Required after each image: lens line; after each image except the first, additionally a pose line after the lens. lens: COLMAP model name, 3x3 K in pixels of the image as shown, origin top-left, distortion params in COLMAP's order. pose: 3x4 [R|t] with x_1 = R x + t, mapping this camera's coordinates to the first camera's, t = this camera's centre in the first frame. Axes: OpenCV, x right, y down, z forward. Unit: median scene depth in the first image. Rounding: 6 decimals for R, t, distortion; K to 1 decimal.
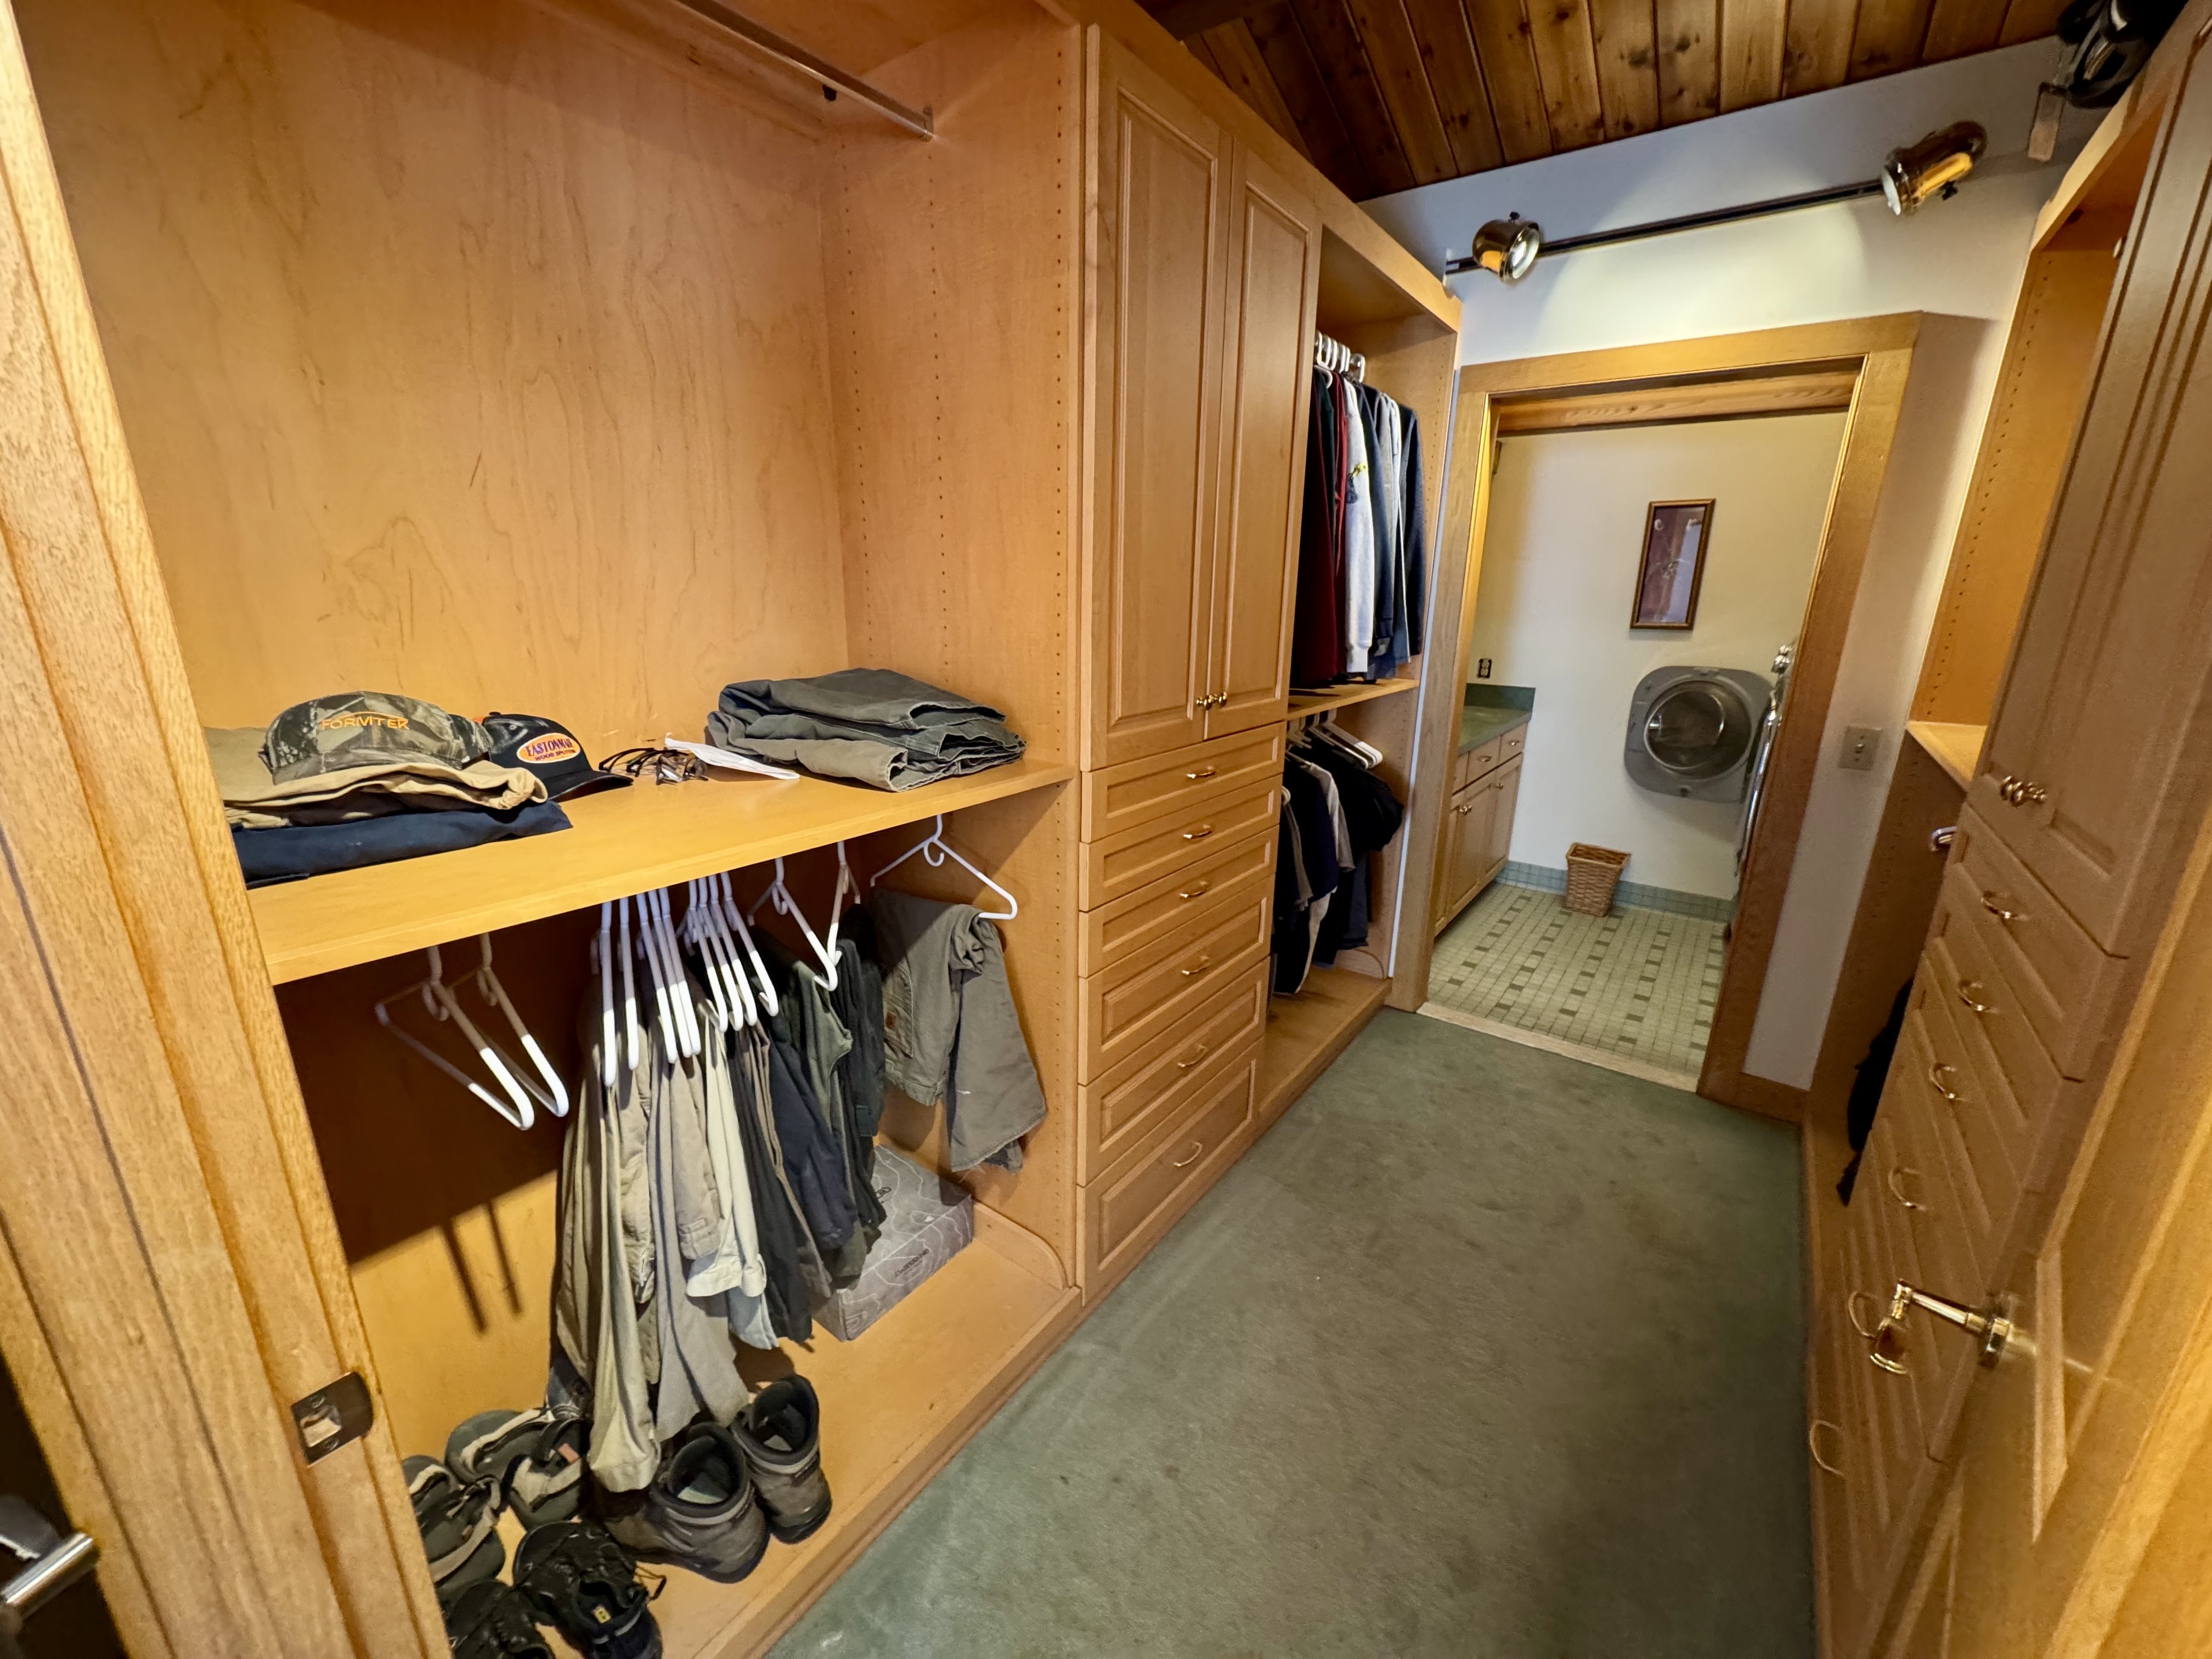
lens RADIAL K [[882.4, 0, 1101.0], [0, 882.4, 835.5], [0, 0, 1]] dist [-0.004103, 0.000328]
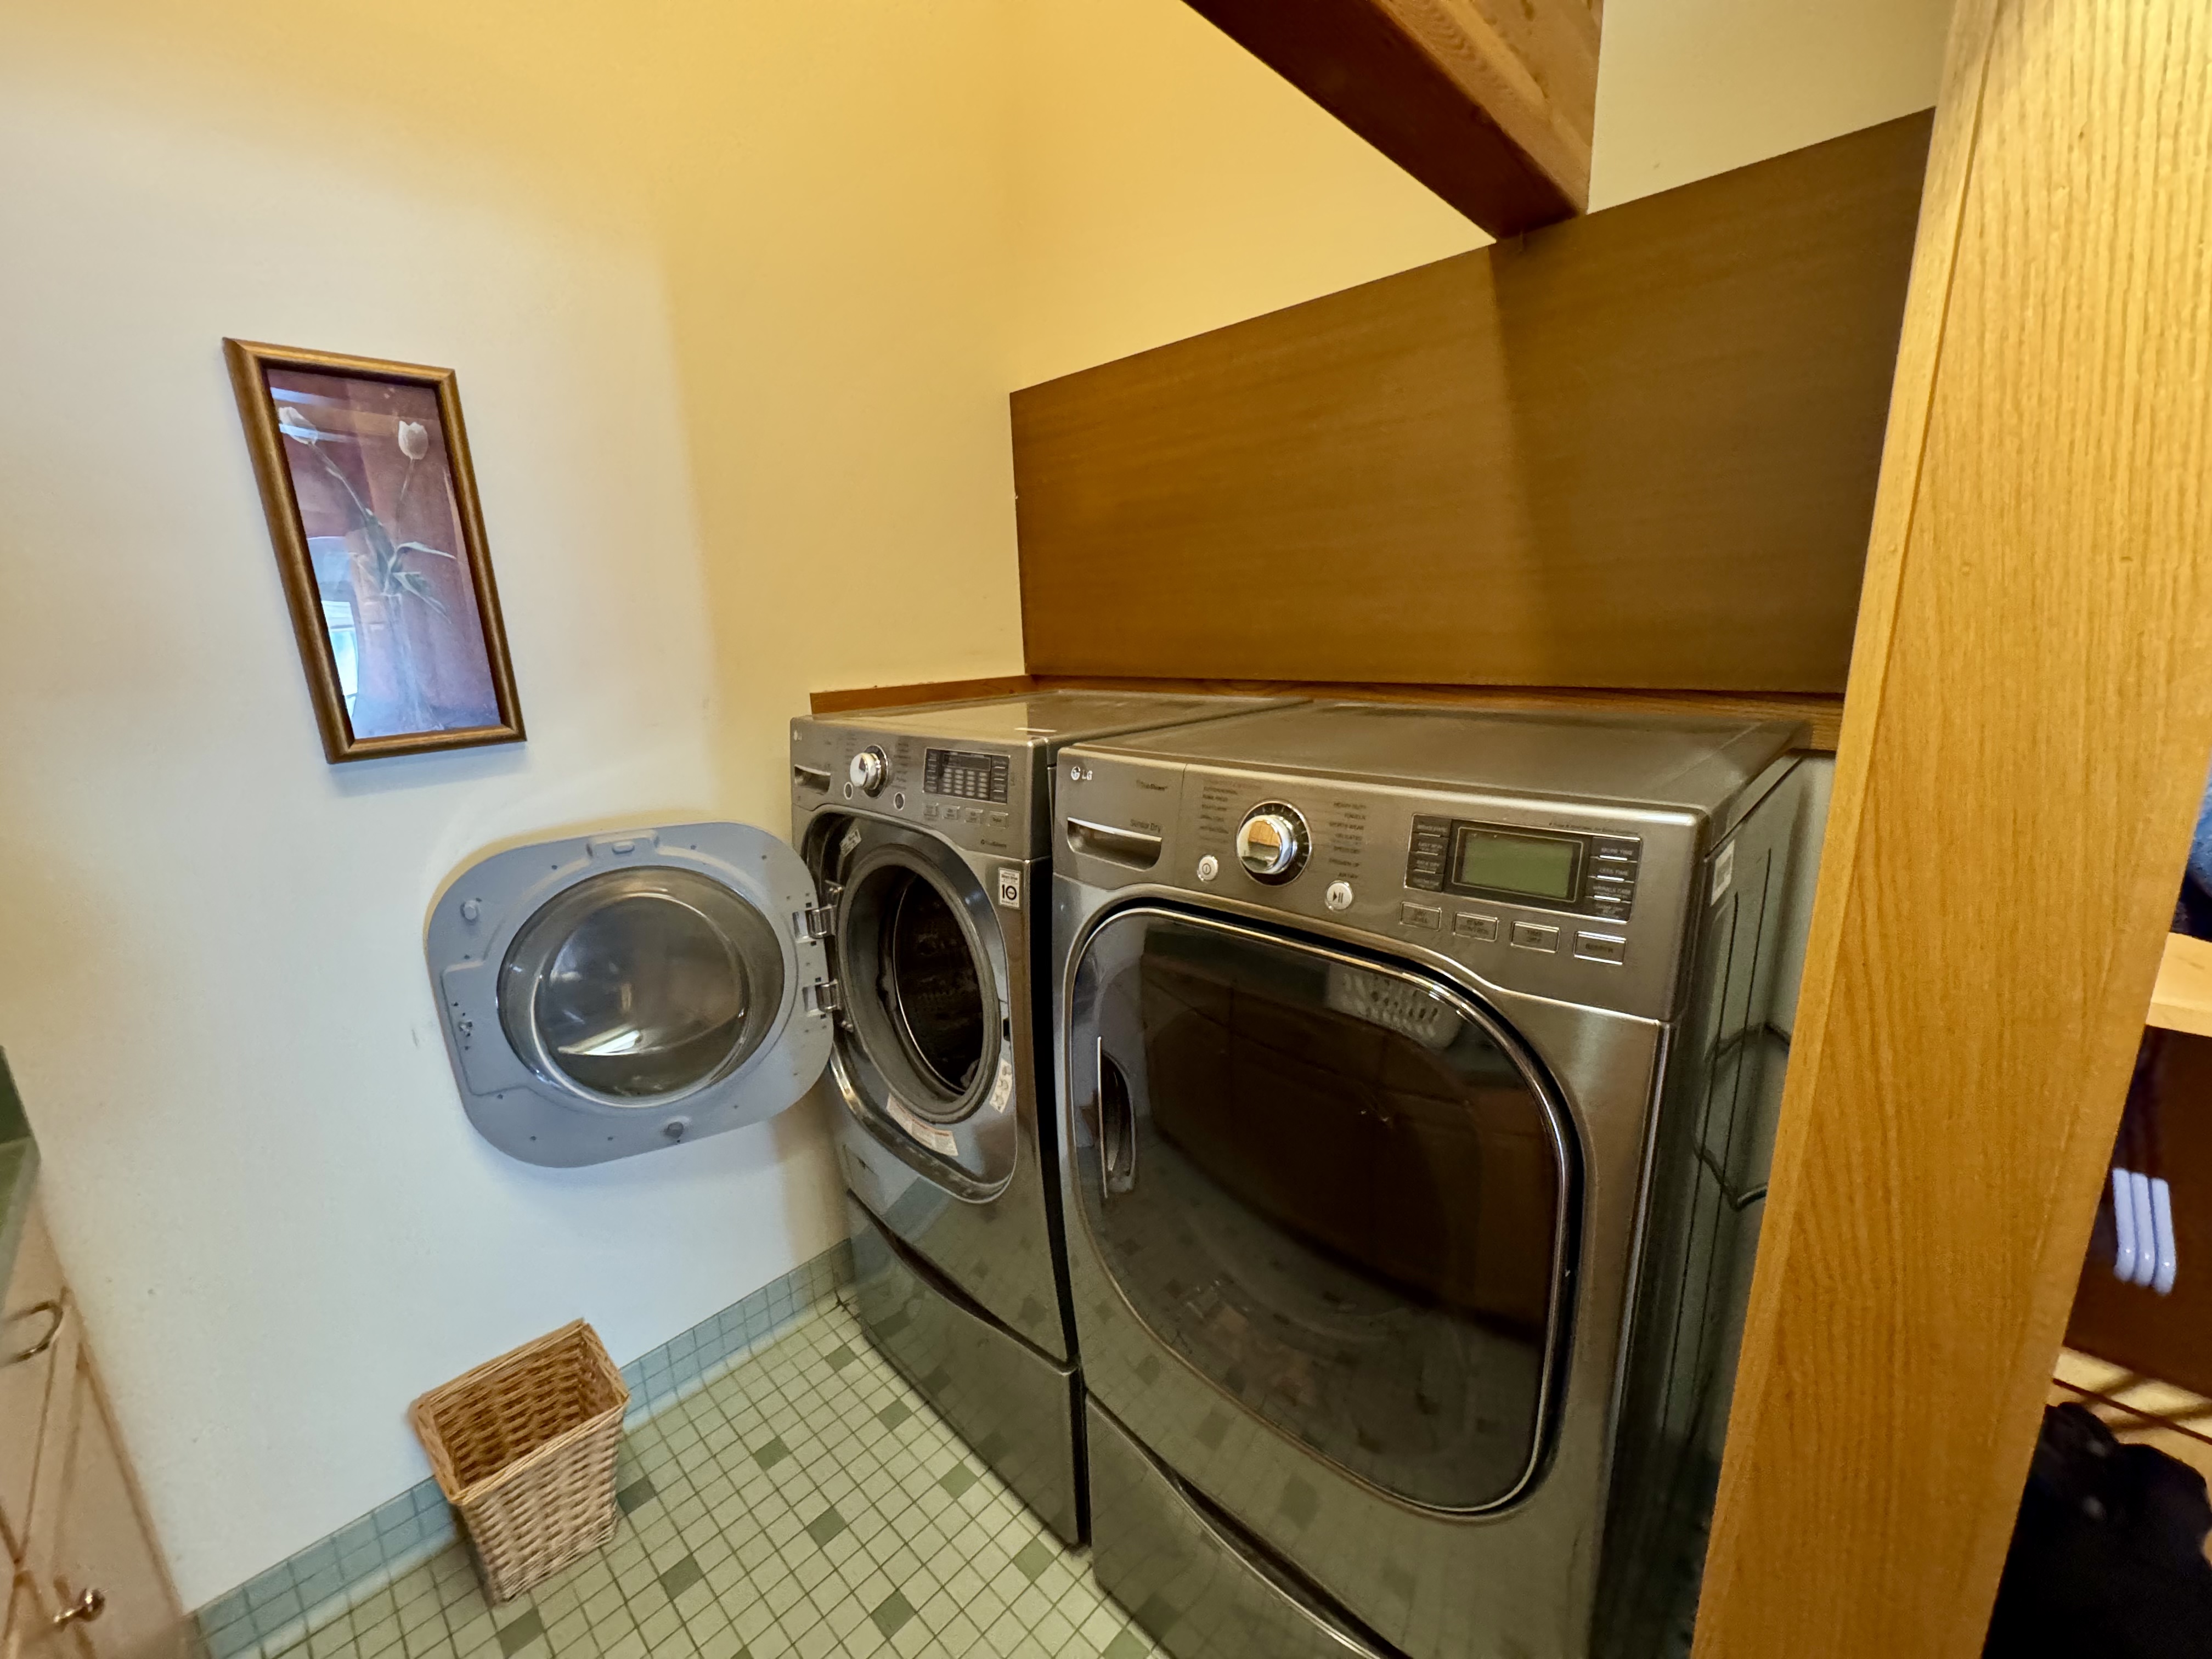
lens RADIAL K [[882.4, 0, 1105.0], [0, 882.4, 839.6], [0, 0, 1]] dist [-0.004103, 0.000328]
pose [[0.128766, -0.252792, 0.958914, 0.337038], [0.305674, 0.929999, 0.204122, -0.190903], [-0.943389, 0.266831, 0.197024, 0.695665]]
